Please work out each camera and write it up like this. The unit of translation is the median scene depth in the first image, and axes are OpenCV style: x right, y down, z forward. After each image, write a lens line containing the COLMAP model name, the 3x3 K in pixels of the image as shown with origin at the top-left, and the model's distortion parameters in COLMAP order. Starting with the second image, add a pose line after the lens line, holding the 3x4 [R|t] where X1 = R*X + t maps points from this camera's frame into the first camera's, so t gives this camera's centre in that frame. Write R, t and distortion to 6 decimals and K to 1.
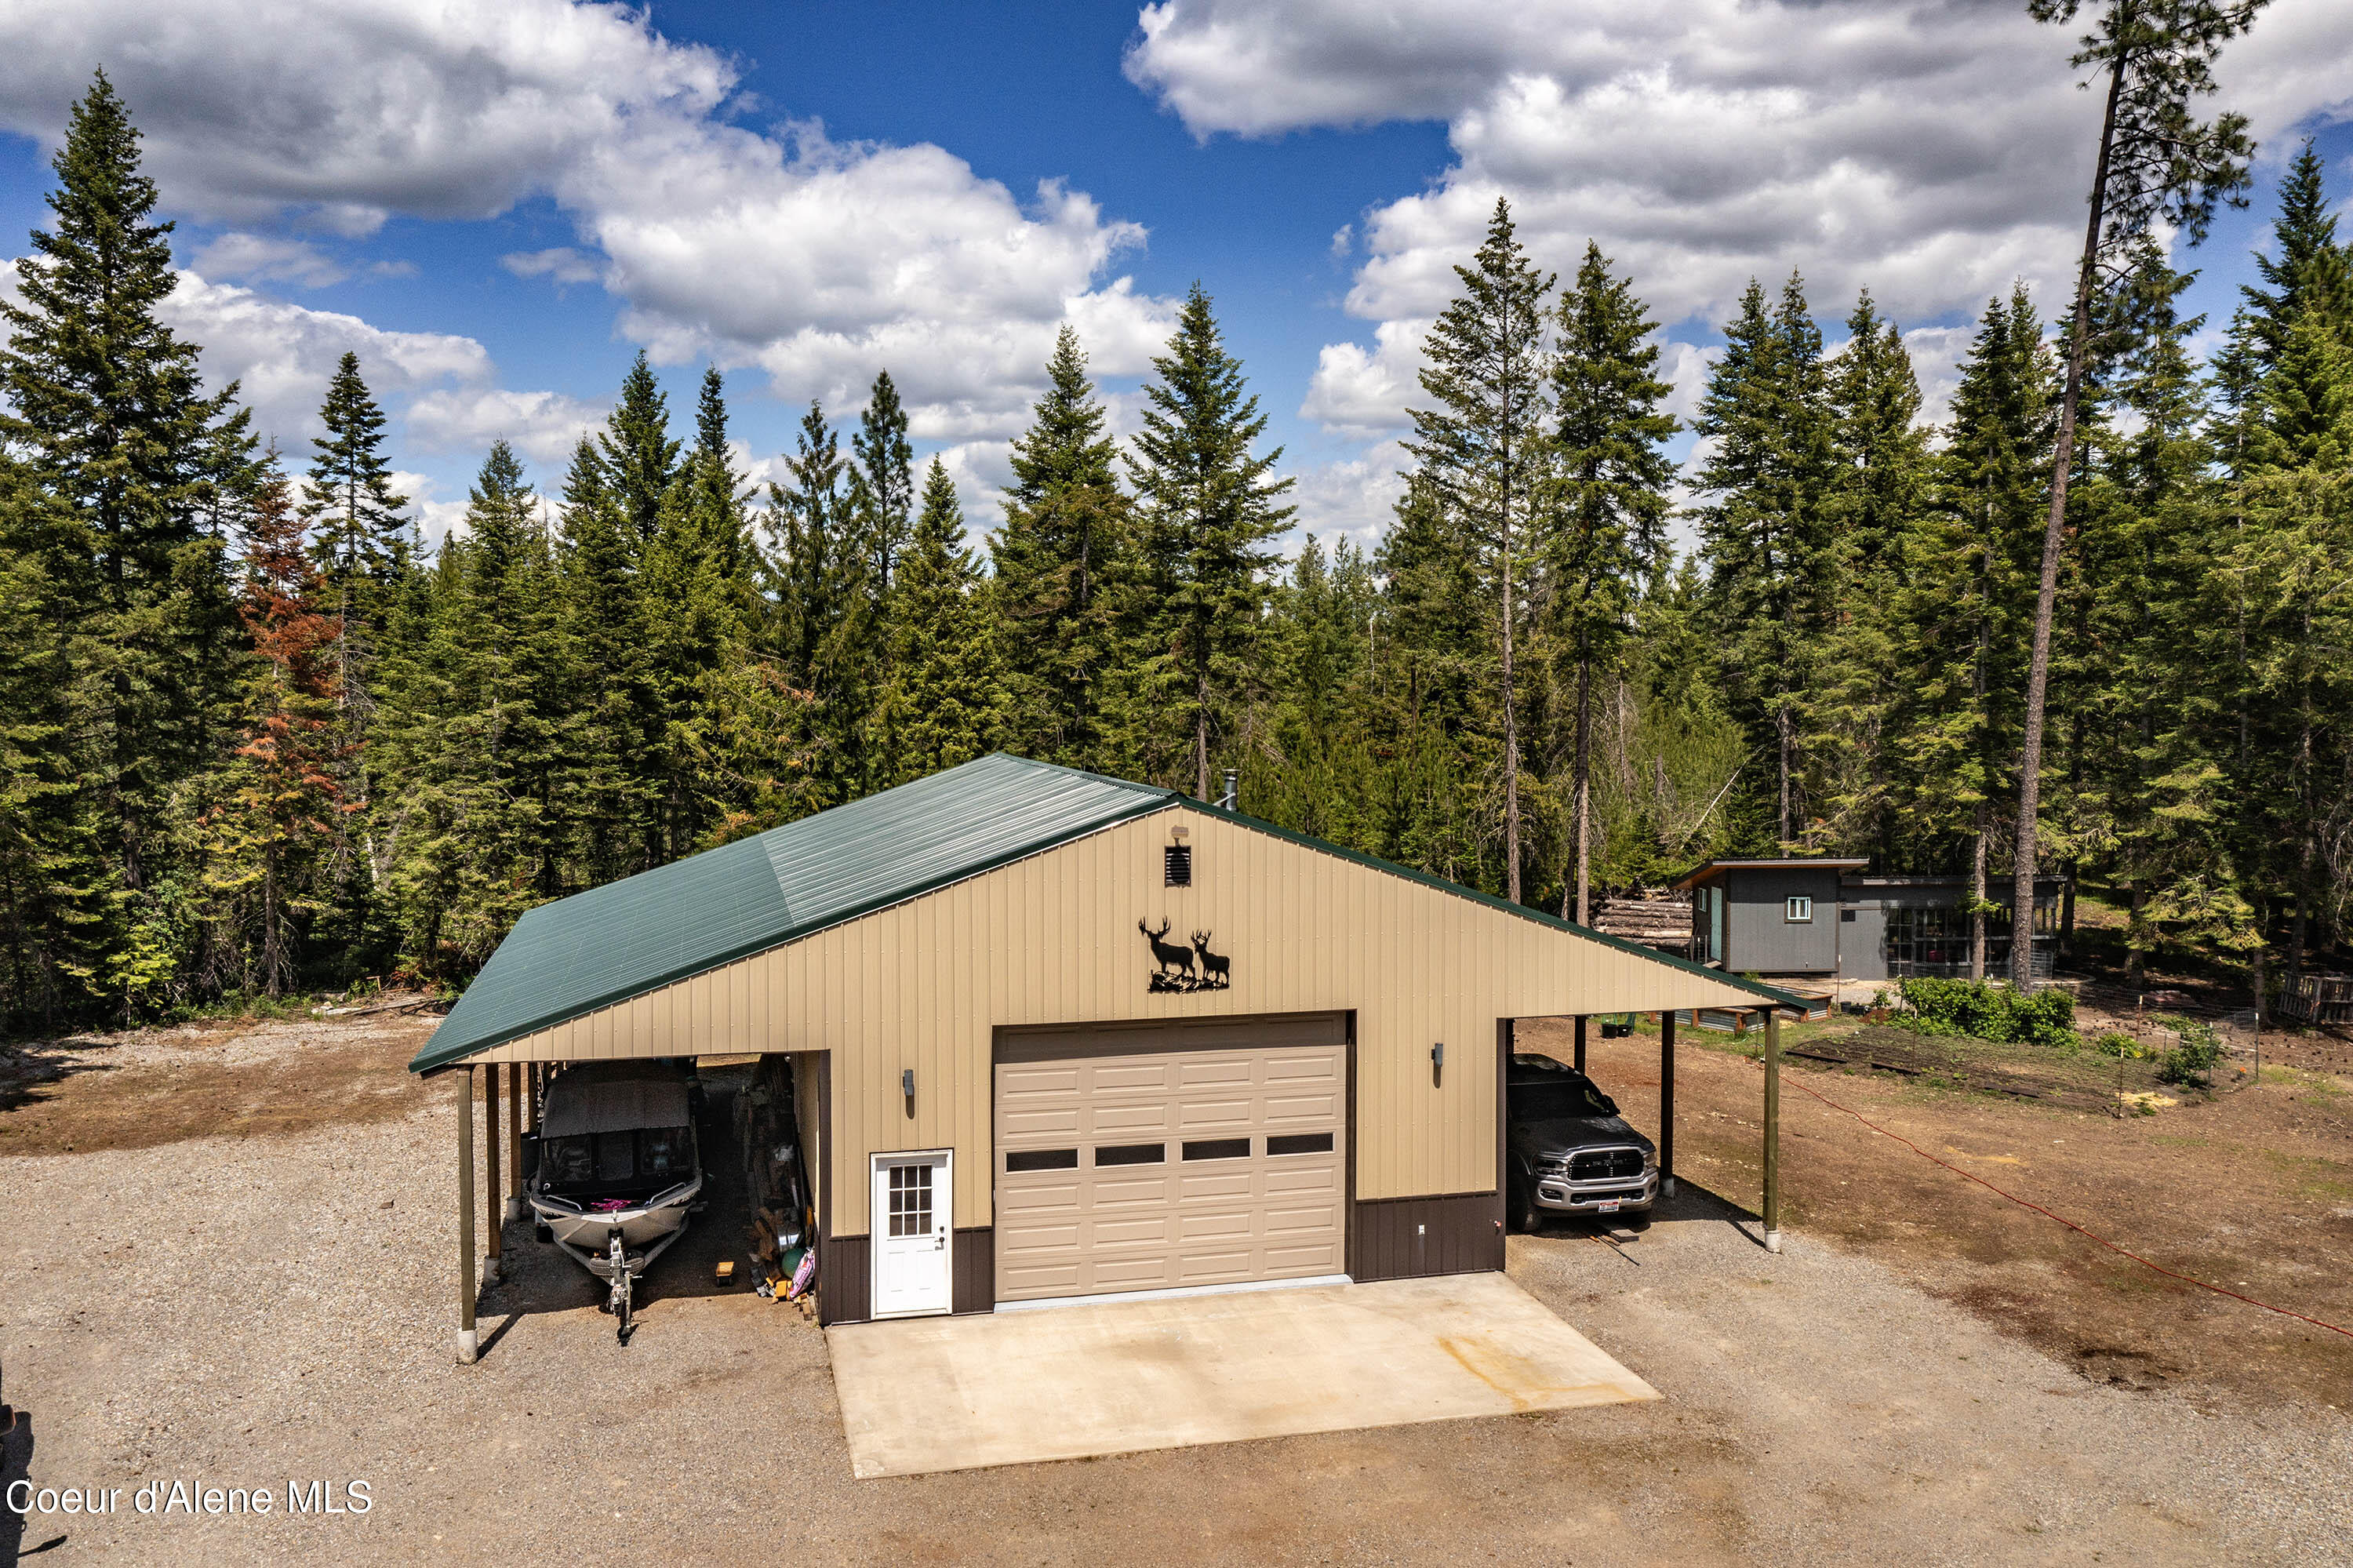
lens RADIAL K [[1919.0, 0, 1176.5], [0, 1919.0, 784.0], [0, 0, 1]] dist [0.004492, 0.002625]
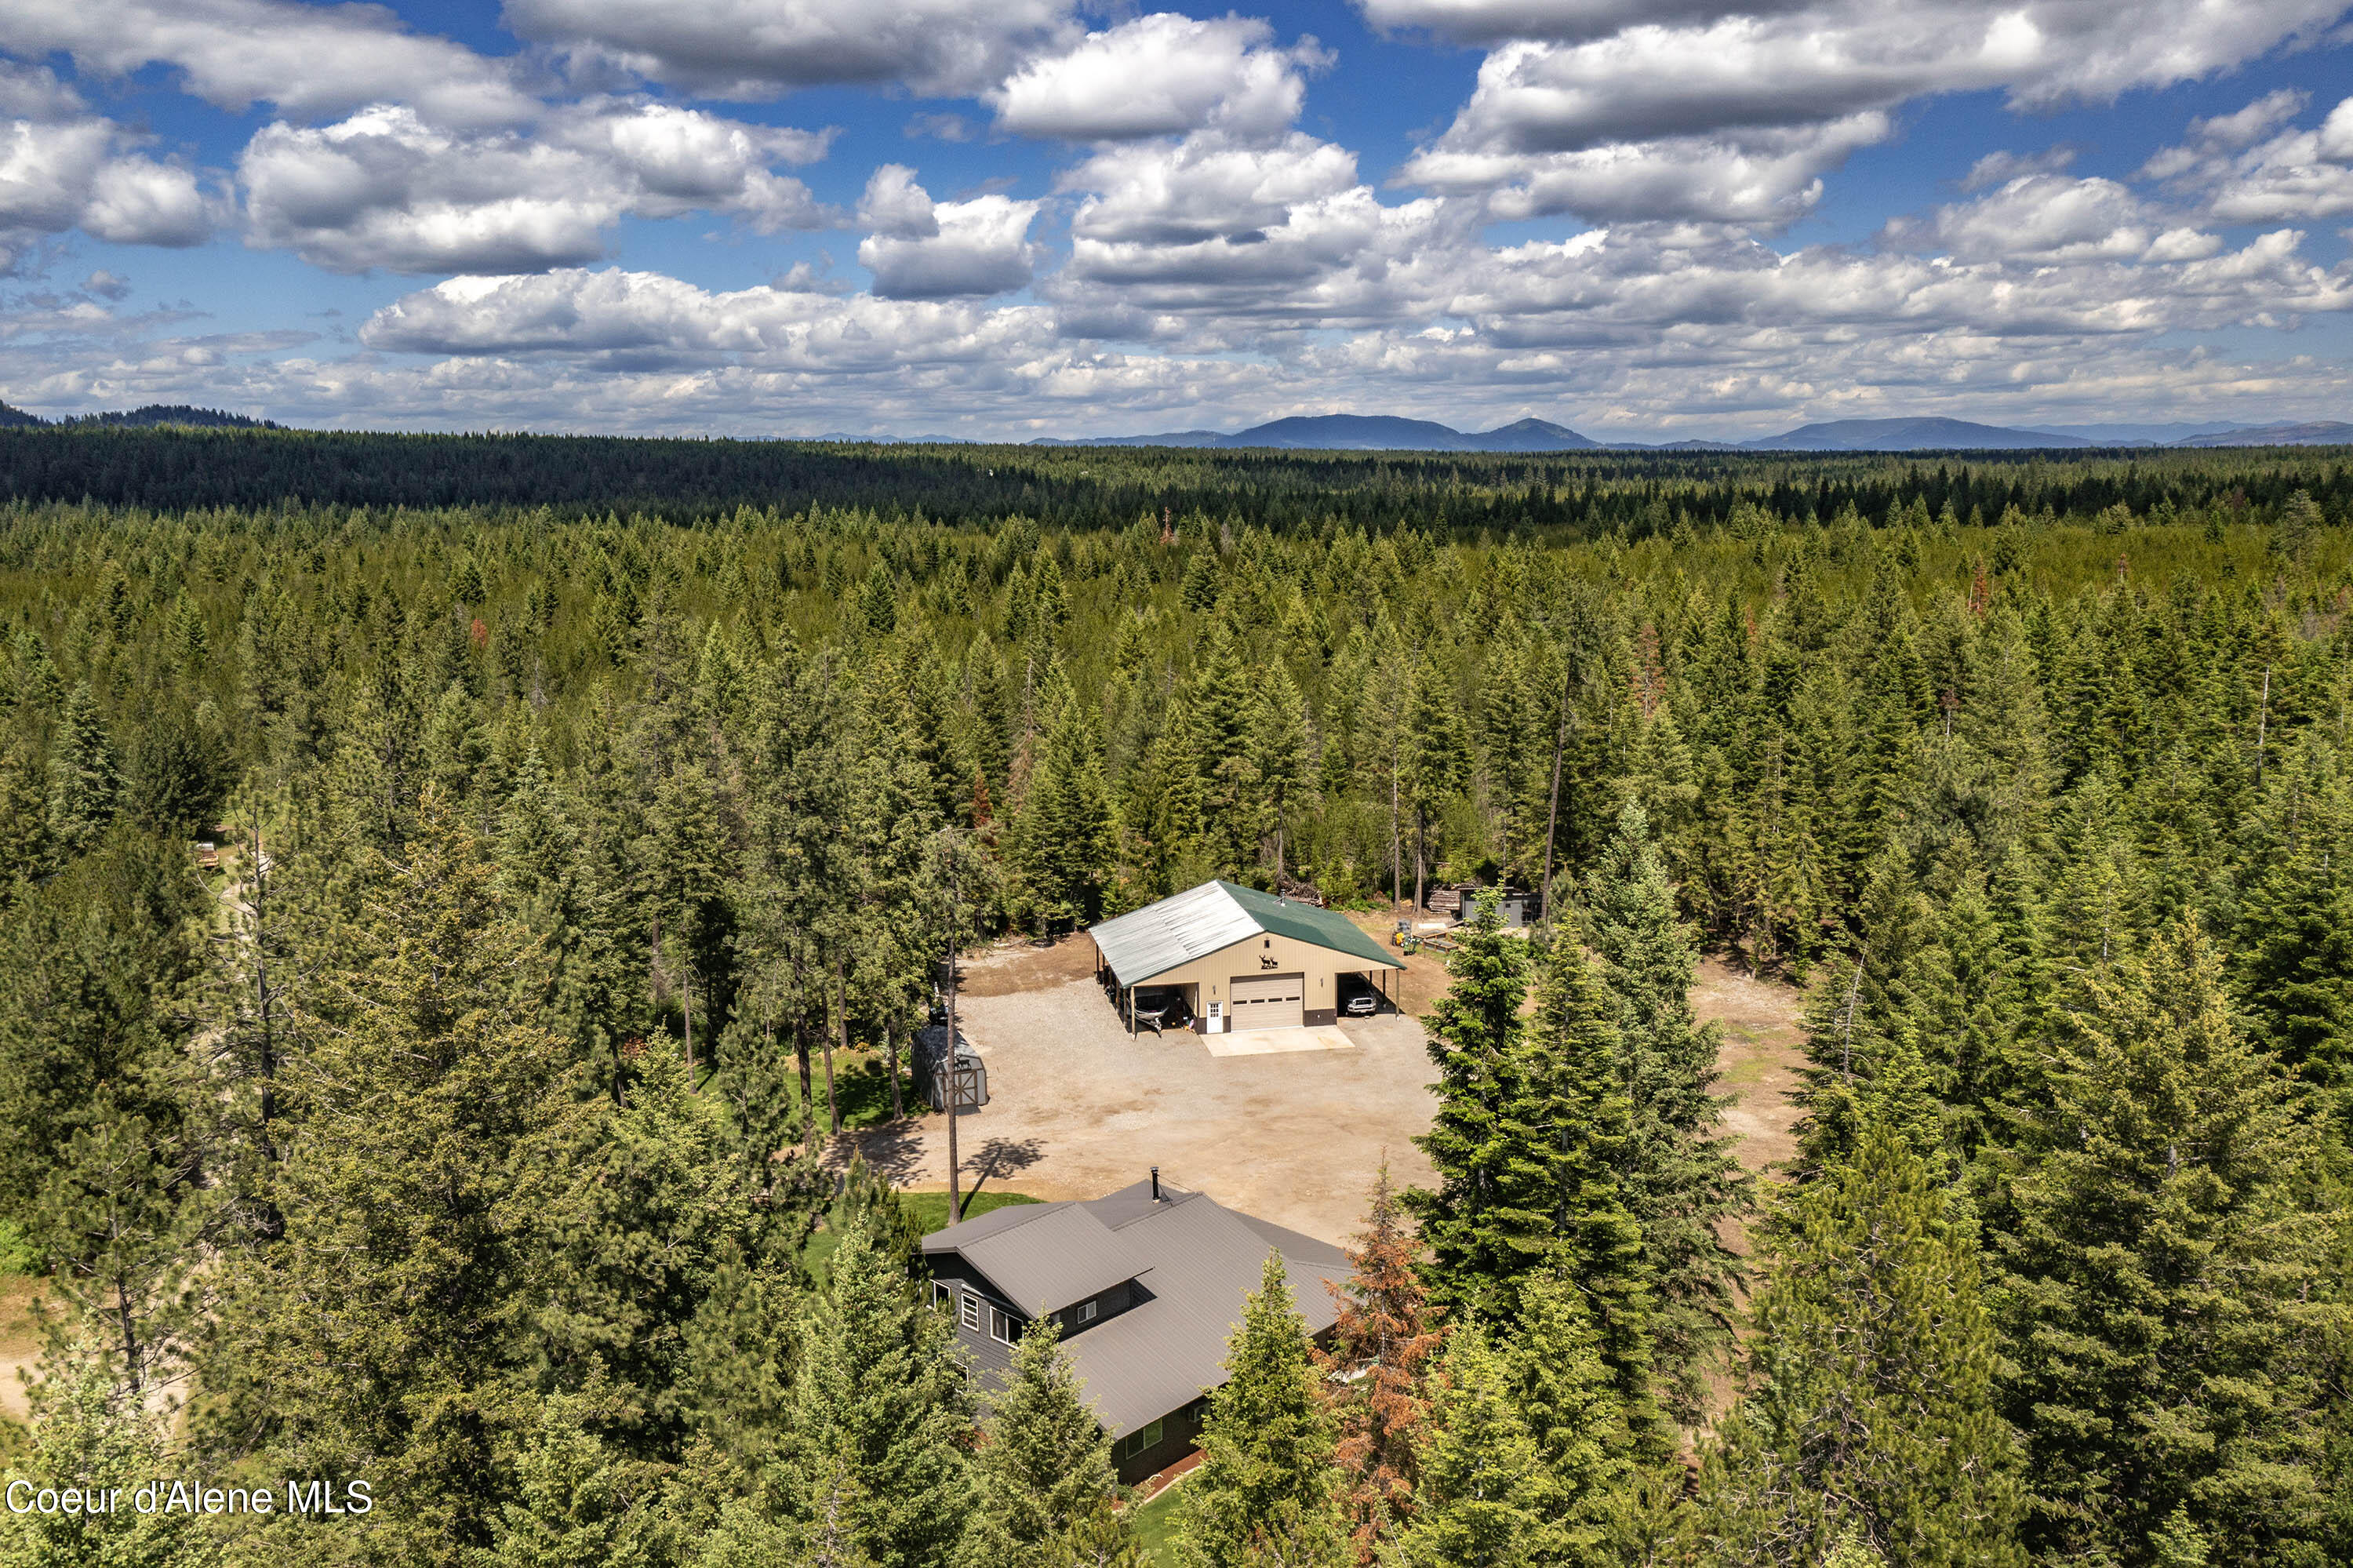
lens RADIAL K [[1919.0, 0, 1176.5], [0, 1919.0, 784.0], [0, 0, 1]] dist [0.004492, 0.002625]
pose [[0.998401, -0.004400, -0.056348, 0.048307], [0.010750, 0.993550, 0.112887, -0.925640], [0.055488, -0.113312, 0.992009, -3.860768]]
